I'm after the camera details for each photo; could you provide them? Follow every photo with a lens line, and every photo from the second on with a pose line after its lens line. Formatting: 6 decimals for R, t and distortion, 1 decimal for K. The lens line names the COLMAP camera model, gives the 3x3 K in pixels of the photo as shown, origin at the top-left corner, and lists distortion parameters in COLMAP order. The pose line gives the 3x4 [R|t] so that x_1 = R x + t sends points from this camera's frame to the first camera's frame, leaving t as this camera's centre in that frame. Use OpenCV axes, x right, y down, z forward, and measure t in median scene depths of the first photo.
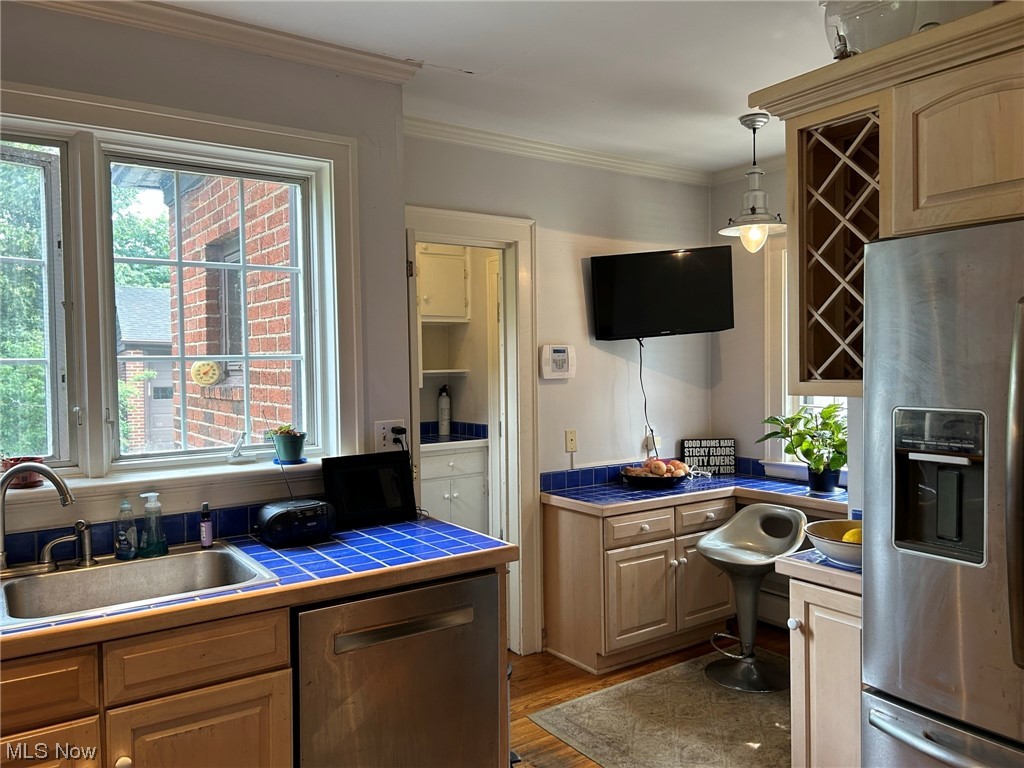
lens RADIAL K [[772.2, 0, 505.8], [0, 772.2, 381.8], [0, 0, 1]] dist [0.051733, -0.054225]
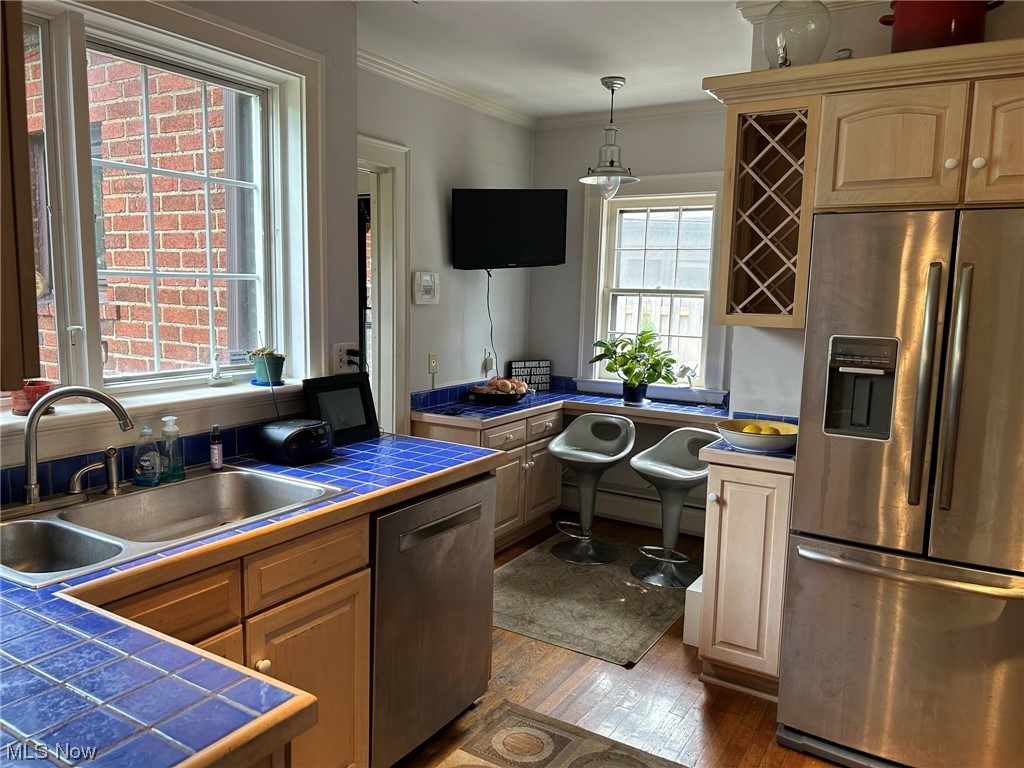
lens RADIAL K [[772.2, 0, 505.5], [0, 772.2, 387.5], [0, 0, 1]] dist [0.051733, -0.054225]
pose [[0.914395, -0.018472, 0.404402, -0.408201], [-0.024865, 0.994510, 0.101648, -0.001090], [-0.404059, -0.103002, 0.908915, -0.034212]]
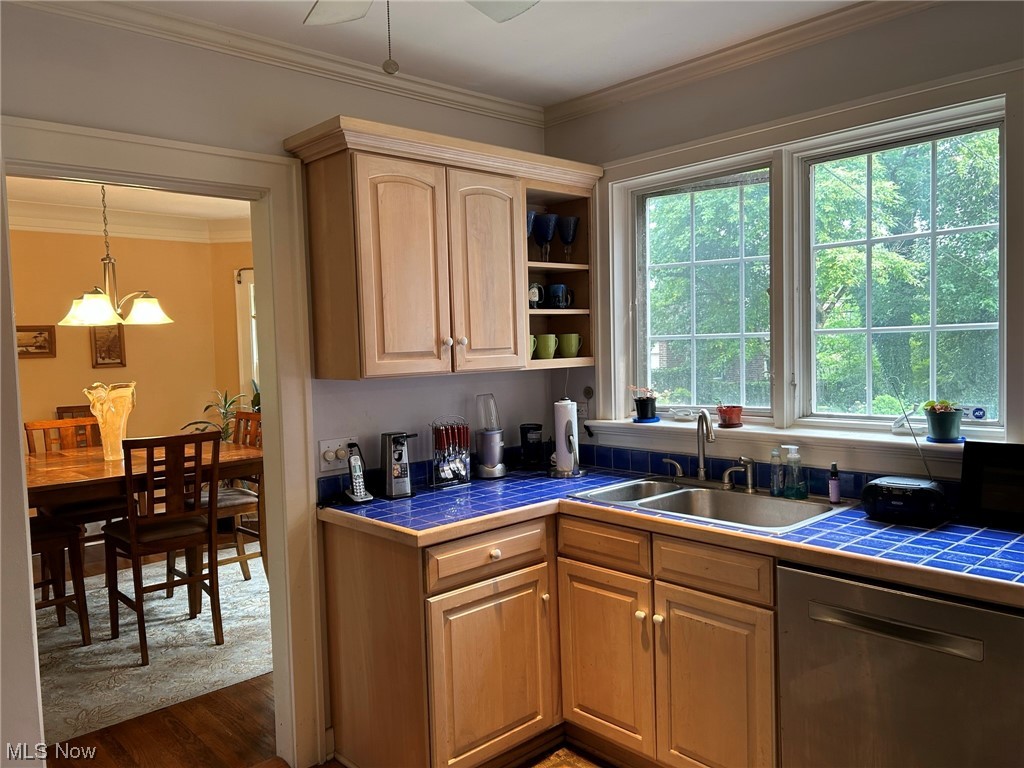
lens RADIAL K [[772.2, 0, 514.6], [0, 772.2, 387.1], [0, 0, 1]] dist [0.051733, -0.054225]
pose [[0.149616, 0.065289, -0.986586, 0.574759], [0.001685, 0.997799, 0.066287, -0.023842], [0.988743, -0.011579, 0.149176, 0.353374]]
